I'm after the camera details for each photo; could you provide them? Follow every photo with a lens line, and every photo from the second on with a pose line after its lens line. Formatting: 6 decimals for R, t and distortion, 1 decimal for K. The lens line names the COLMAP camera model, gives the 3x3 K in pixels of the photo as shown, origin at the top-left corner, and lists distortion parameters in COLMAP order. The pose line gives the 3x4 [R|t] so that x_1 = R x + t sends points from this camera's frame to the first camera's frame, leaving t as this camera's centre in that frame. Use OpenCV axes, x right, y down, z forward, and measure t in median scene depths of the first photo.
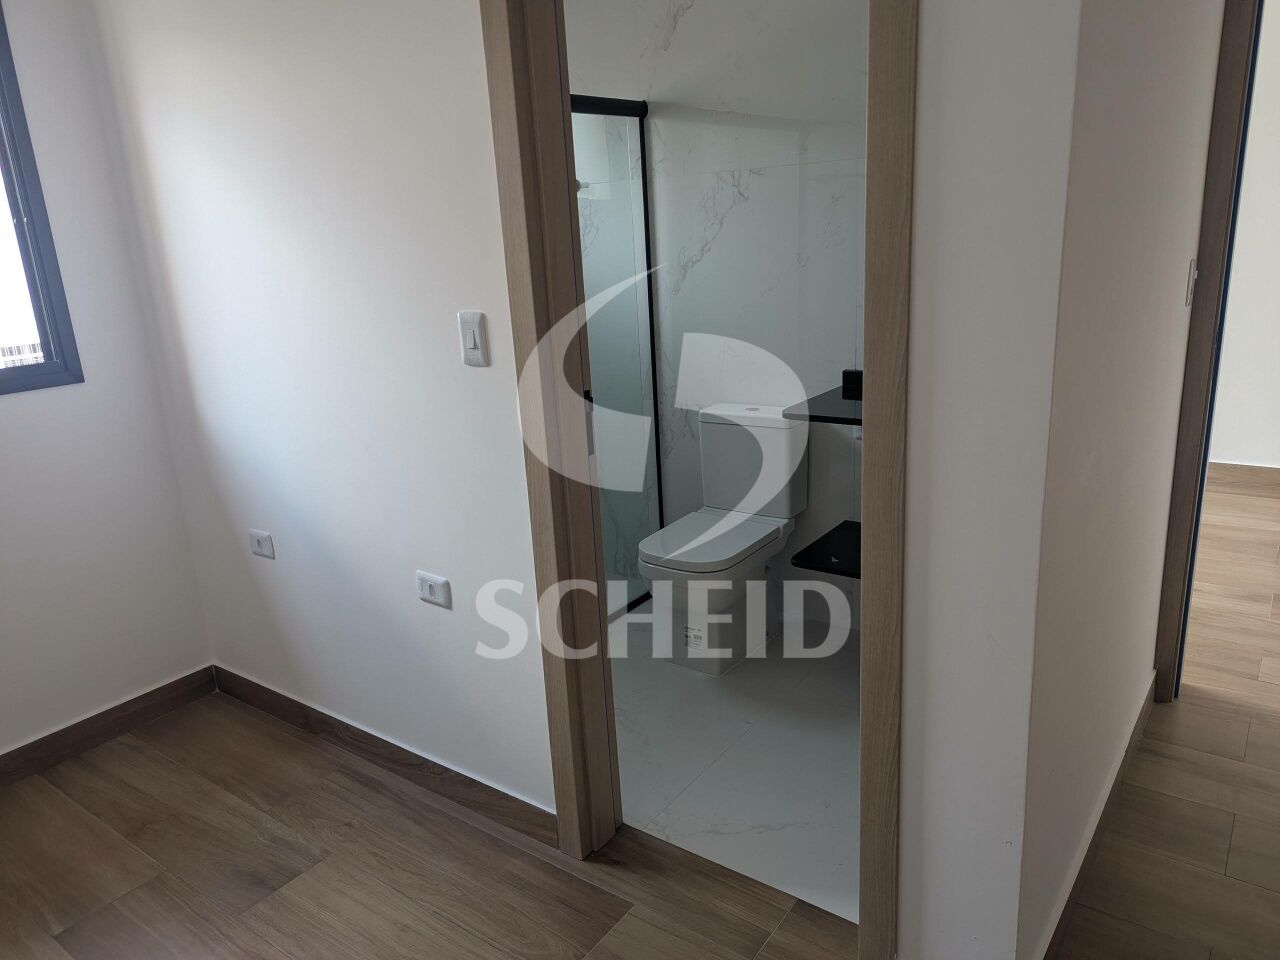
lens RADIAL K [[902.4, 0, 638.7], [0, 902.4, 479.0], [0, 0, 1]] dist [0.007432, 0.000070]
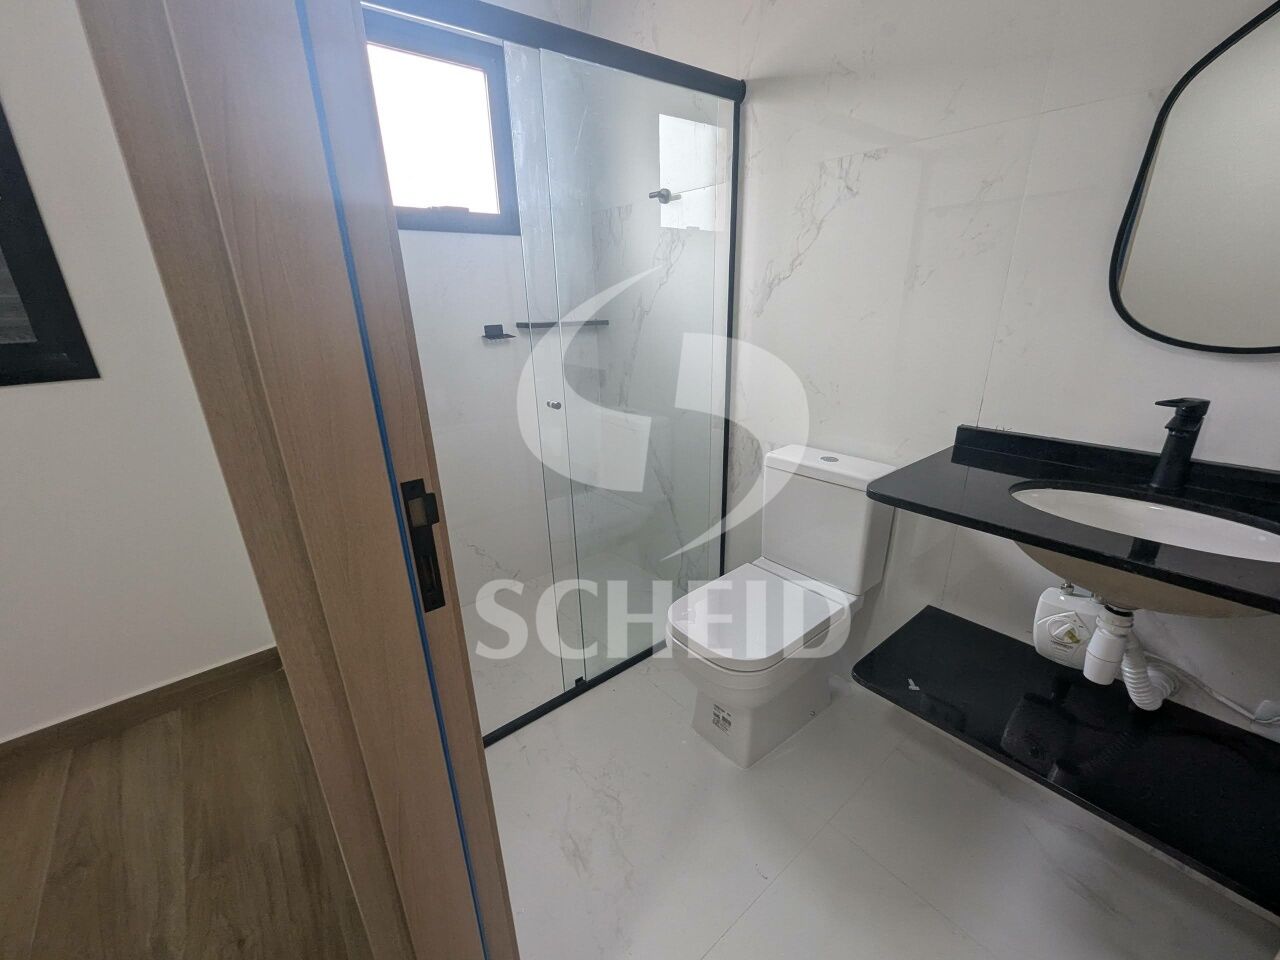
lens RADIAL K [[523.1, 0, 643.7], [0, 523.1, 488.8], [0, 0, 1]] dist [-0.001050, -0.000113]
pose [[0.967877, 0.114536, -0.223822, 0.070315], [-0.092643, 0.990040, 0.106010, -0.085200], [0.233735, -0.081869, 0.968847, 0.481483]]
